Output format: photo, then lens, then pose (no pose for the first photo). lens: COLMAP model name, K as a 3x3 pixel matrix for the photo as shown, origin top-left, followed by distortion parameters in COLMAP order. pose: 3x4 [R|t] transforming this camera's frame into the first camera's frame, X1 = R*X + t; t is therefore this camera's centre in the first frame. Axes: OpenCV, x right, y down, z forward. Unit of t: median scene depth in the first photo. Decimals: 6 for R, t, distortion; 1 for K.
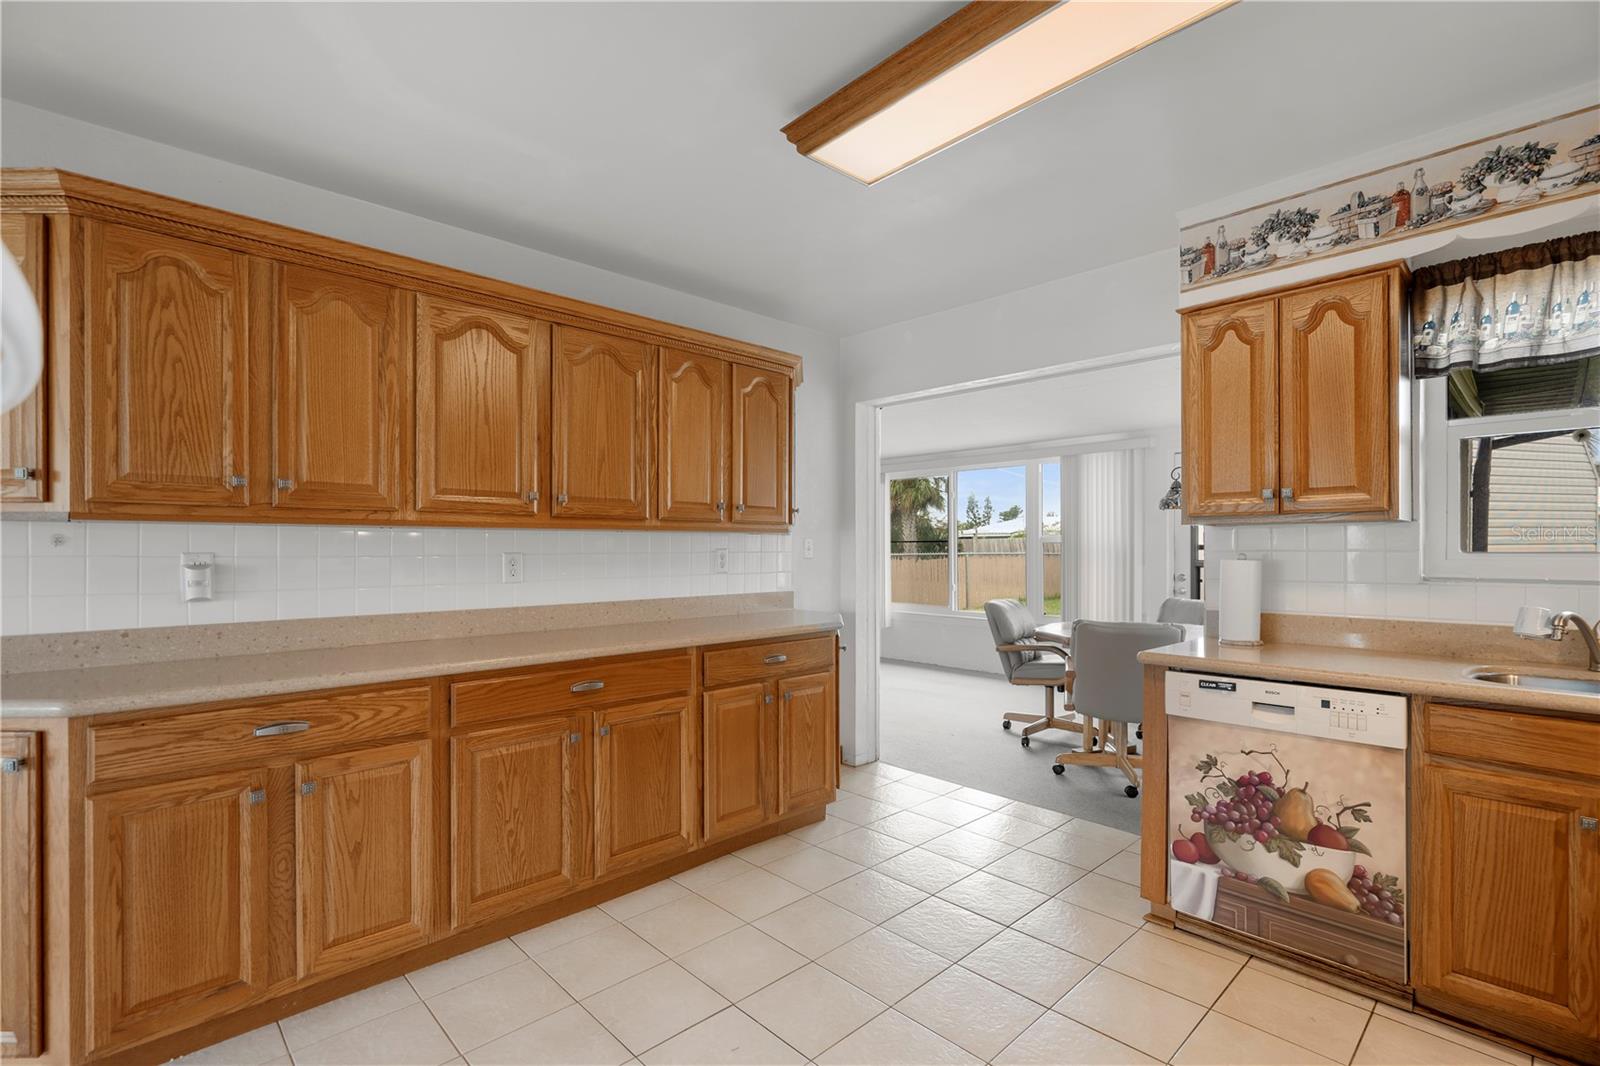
lens RADIAL K [[728.9, 0, 804.5], [0, 728.9, 548.6], [0, 0, 1]] dist [-0.001220, 0.000432]
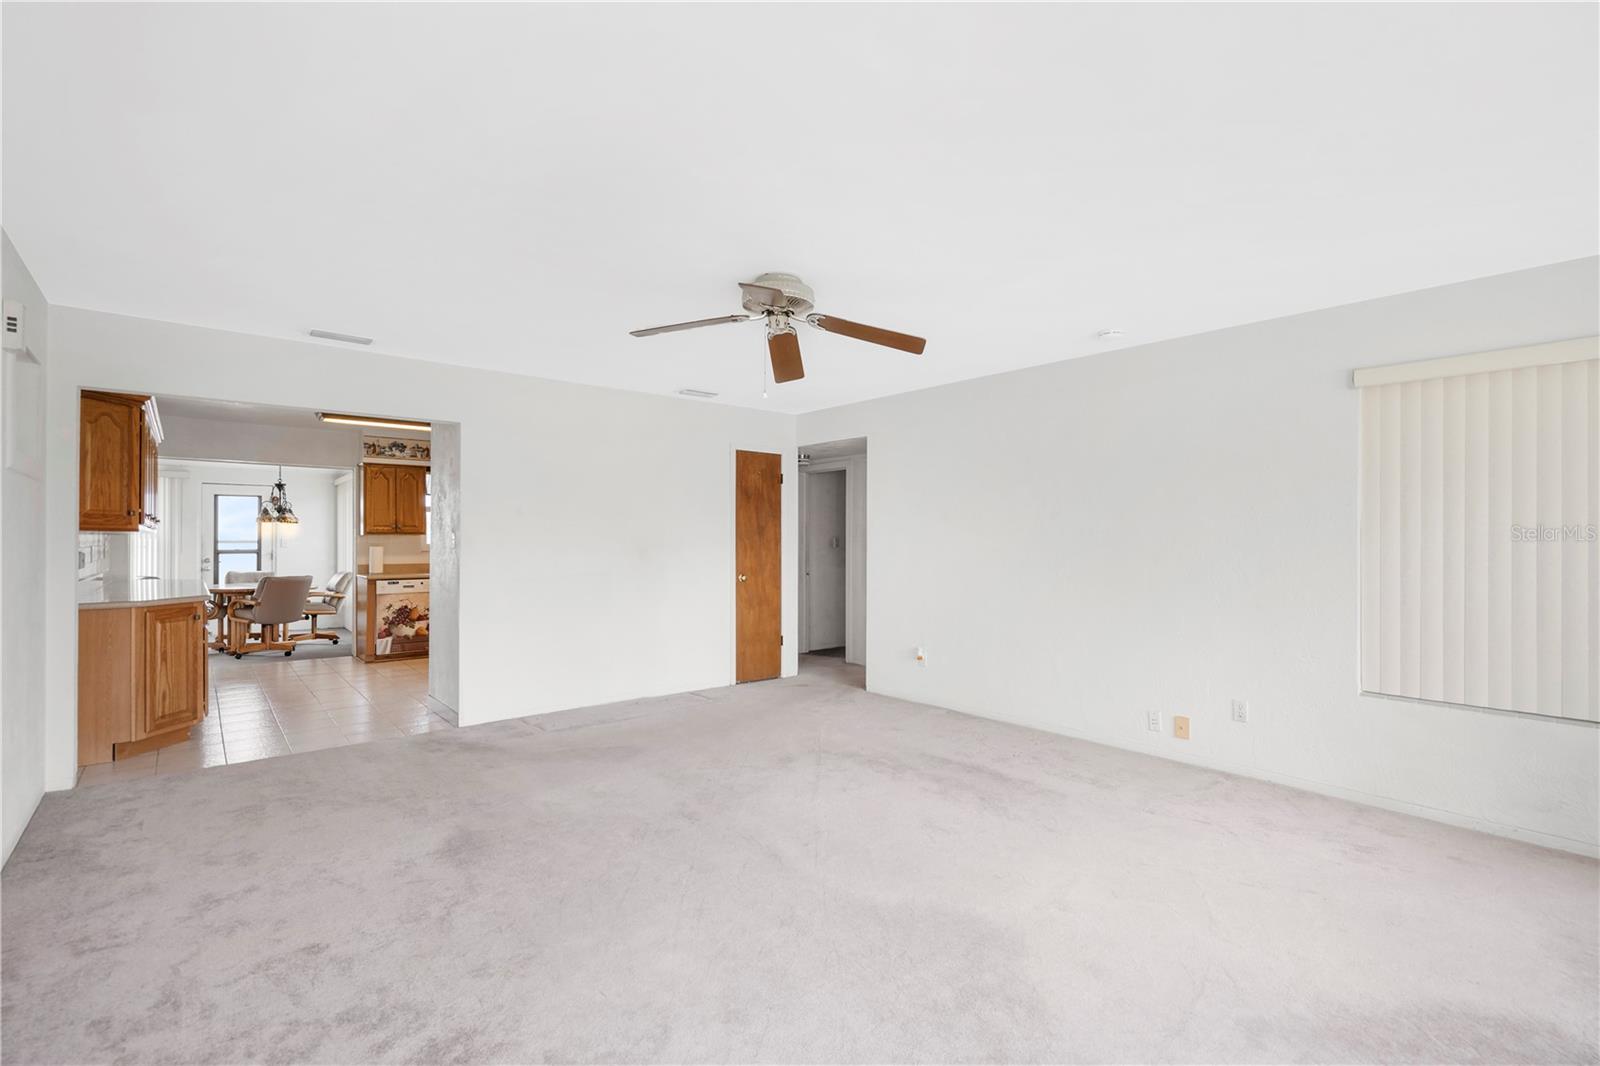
lens RADIAL K [[730.4, 0, 804.1], [0, 730.4, 534.1], [0, 0, 1]] dist [-0.000853, -0.000182]
pose [[0.065108, 0.006804, 0.997855, -2.708190], [0.001709, 0.999975, -0.006930, -0.014772], [-0.997877, 0.002157, 0.065094, -1.142845]]
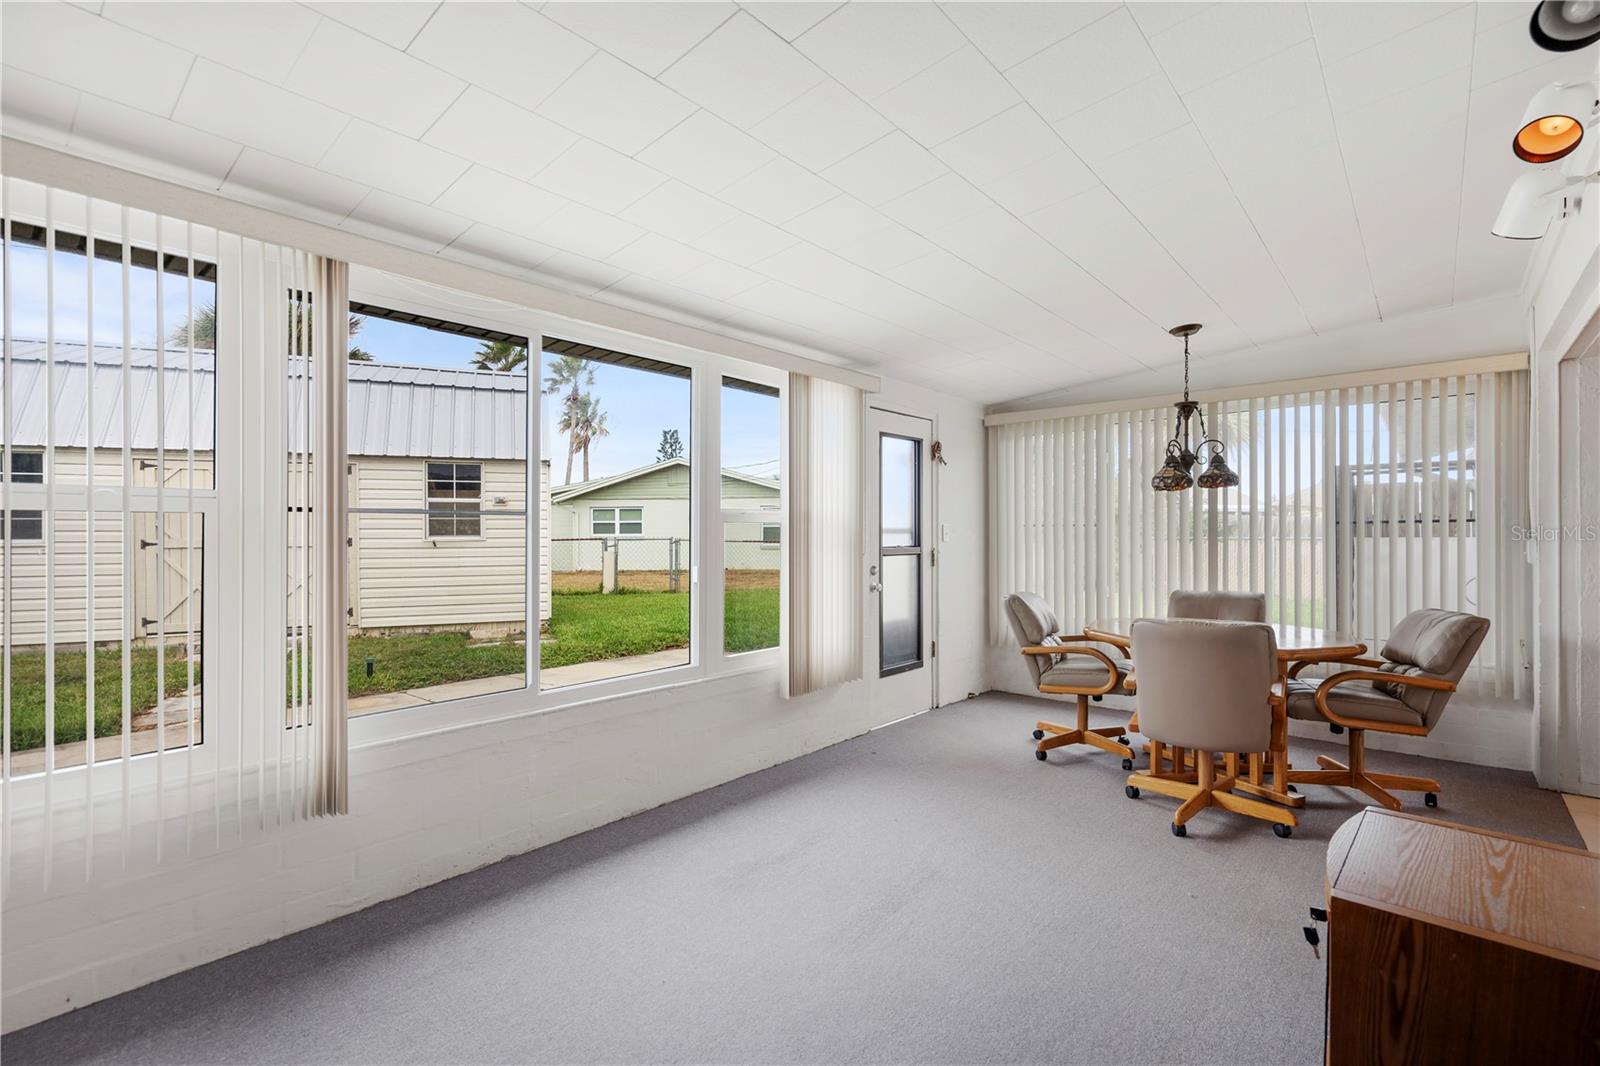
lens RADIAL K [[730.4, 0, 804.1], [0, 730.4, 534.1], [0, 0, 1]] dist [-0.000853, -0.000182]
pose [[-0.094277, 0.000166, 0.995546, -0.657001], [0.002439, 0.999997, 0.000064, 0.003934], [-0.995543, 0.002434, -0.094277, 3.061332]]
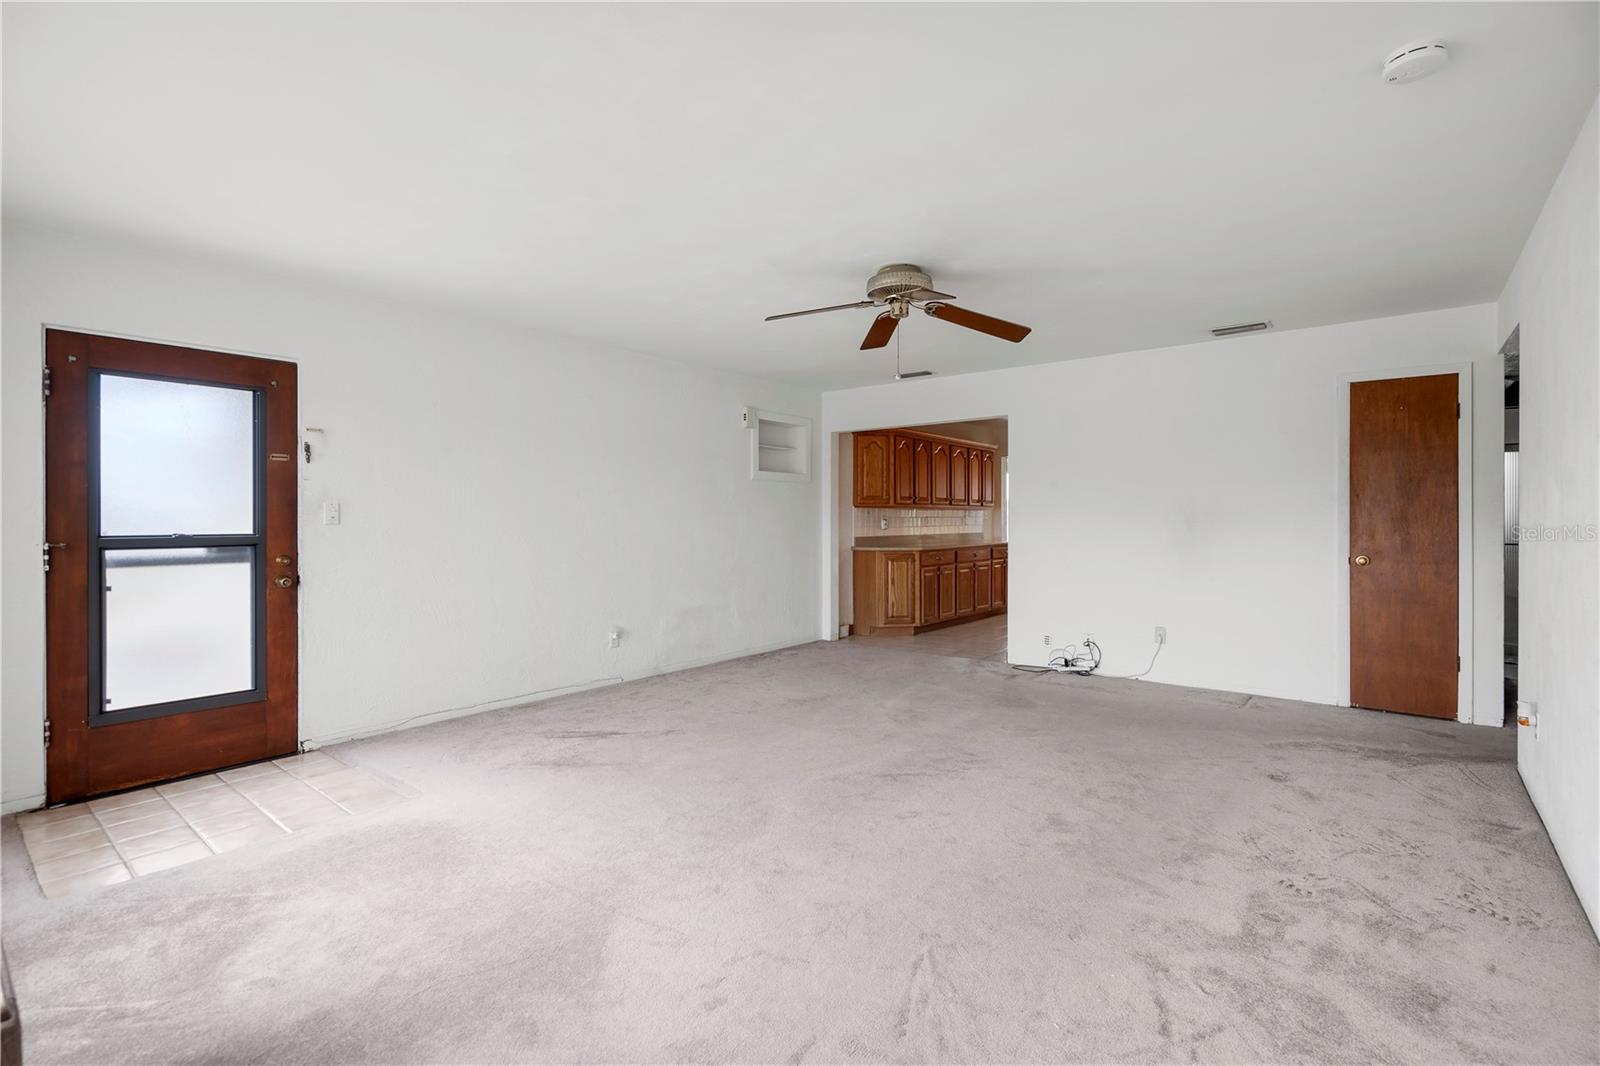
lens RADIAL K [[730.4, 0, 804.1], [0, 730.4, 534.1], [0, 0, 1]] dist [-0.000853, -0.000182]
pose [[0.992879, -0.007259, 0.118910, -1.624791], [0.004987, 0.999799, 0.019394, 0.015564], [-0.119027, -0.018663, 0.992716, -2.595295]]
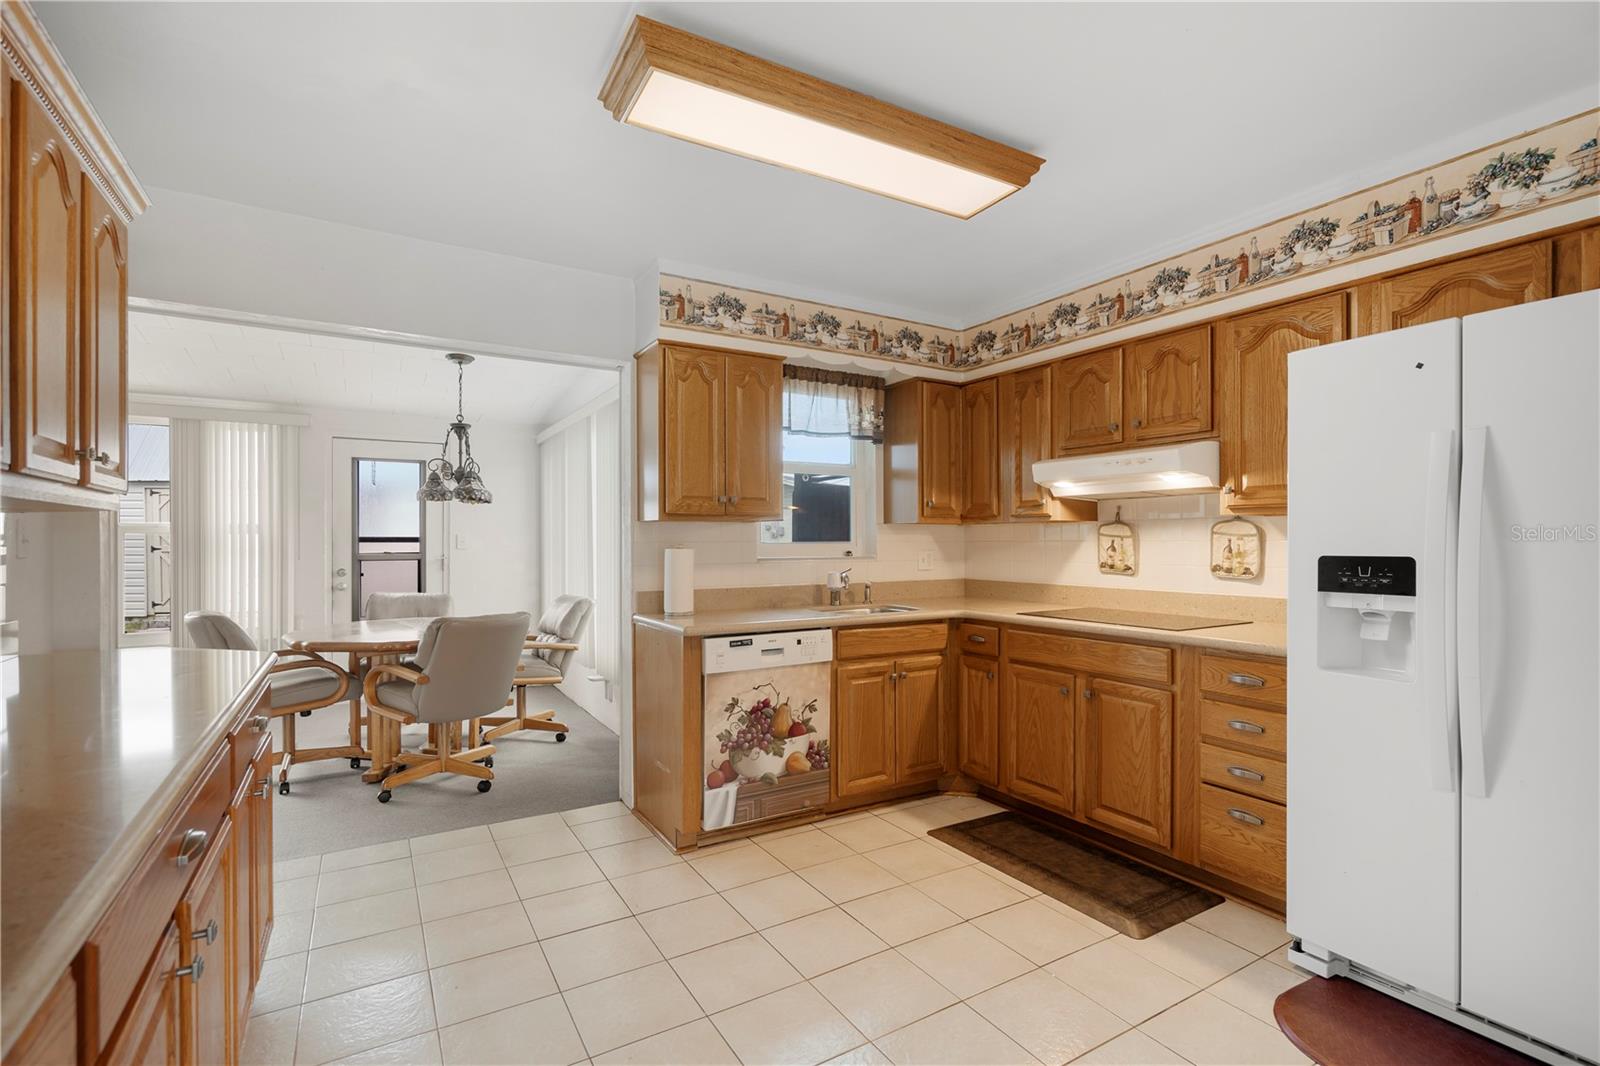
lens RADIAL K [[739.7, 0, 798.3], [0, 739.7, 541.1], [0, 0, 1]] dist [-0.003171, -0.000219]
pose [[0.228273, -0.000691, 0.973597, -0.709164], [0.002373, 0.999997, 0.000153, 0.002301], [-0.973594, 0.002275, 0.228274, 0.583227]]
